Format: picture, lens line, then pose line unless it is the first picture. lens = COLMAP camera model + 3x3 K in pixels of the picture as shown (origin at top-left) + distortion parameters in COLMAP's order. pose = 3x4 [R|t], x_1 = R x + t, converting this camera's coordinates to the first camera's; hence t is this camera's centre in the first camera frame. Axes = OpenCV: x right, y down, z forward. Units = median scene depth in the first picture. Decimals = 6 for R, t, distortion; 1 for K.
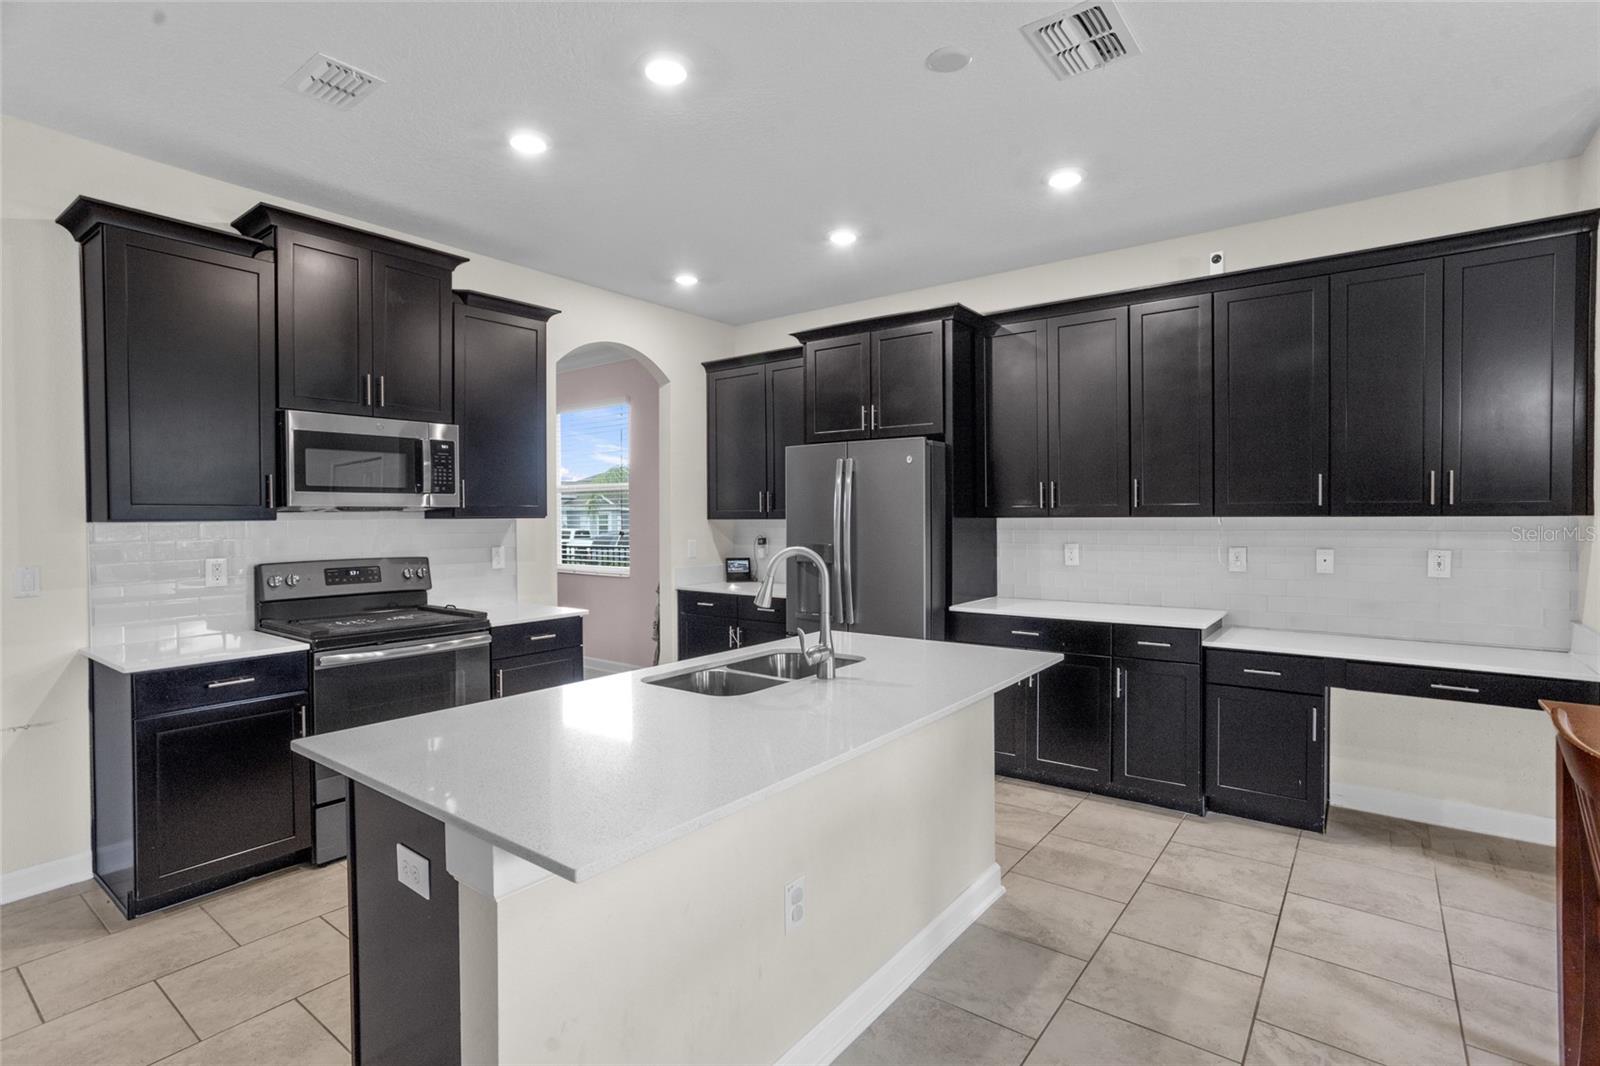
lens RADIAL K [[778.5, 0, 799.6], [0, 778.5, 519.9], [0, 0, 1]] dist [-0.001578, 0.014072]
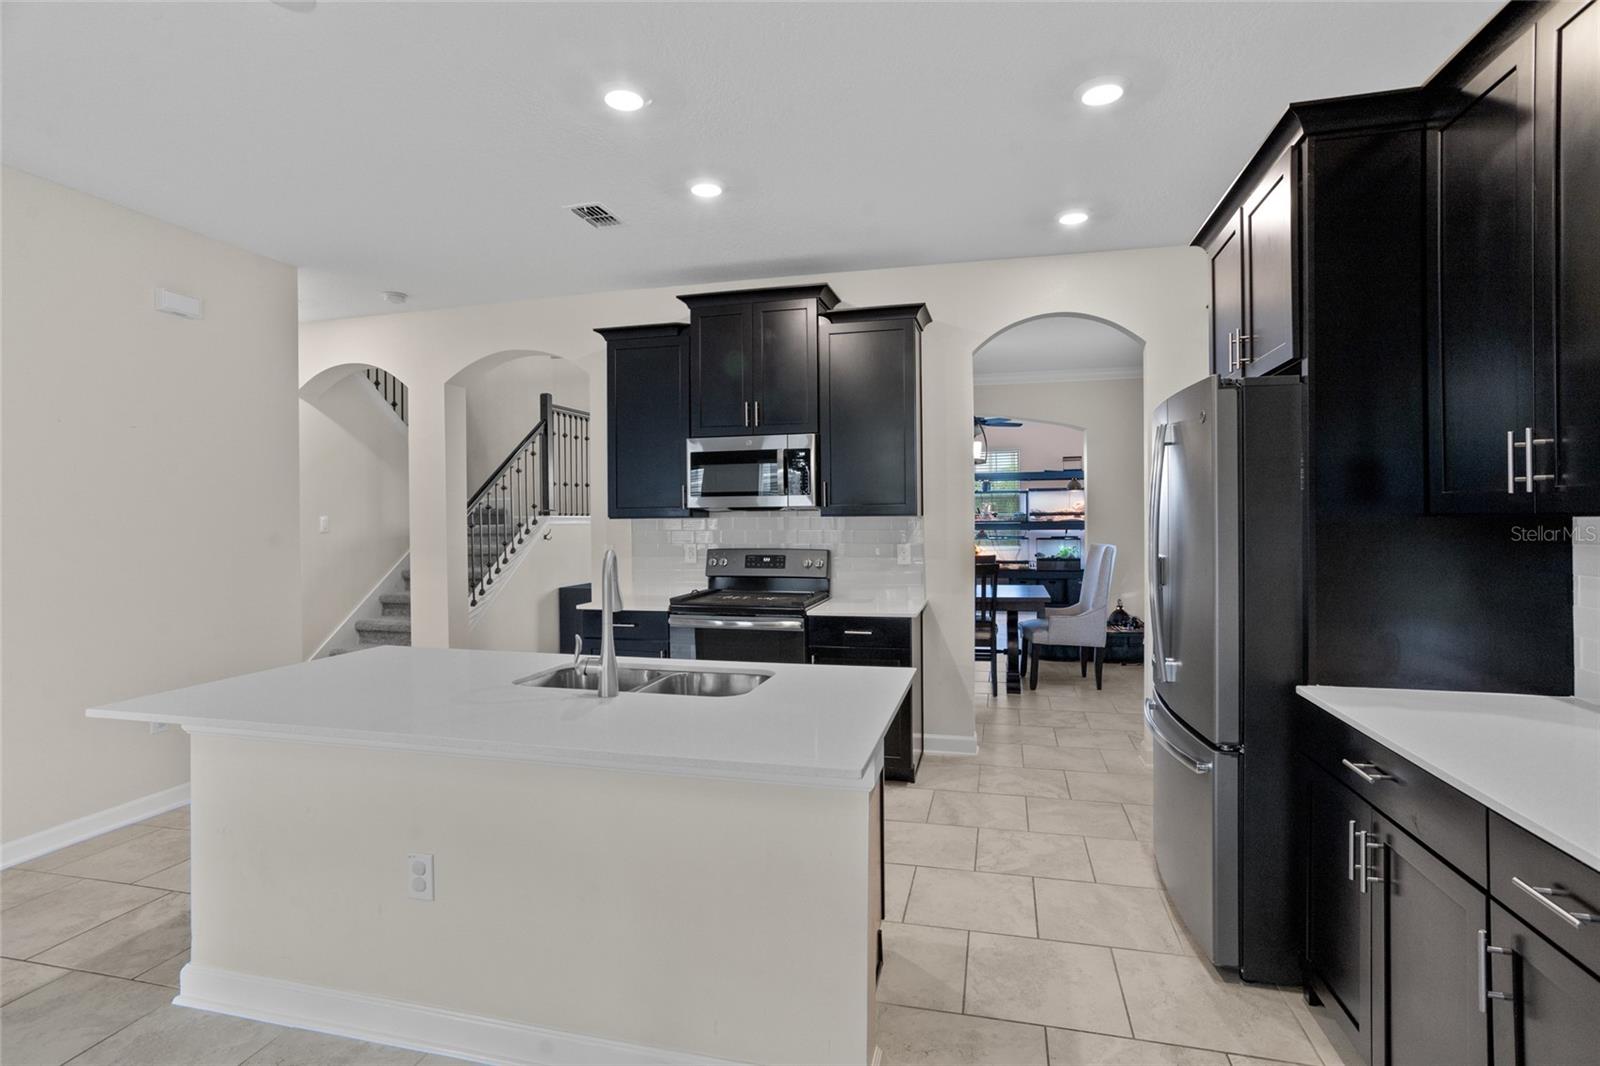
lens RADIAL K [[778.5, 0, 799.6], [0, 778.5, 519.9], [0, 0, 1]] dist [-0.001578, 0.014072]
pose [[0.399223, 0.005568, -0.916837, 0.601461], [0.002192, 0.999973, 0.007028, -0.004896], [0.916851, -0.004816, 0.399200, 0.546846]]
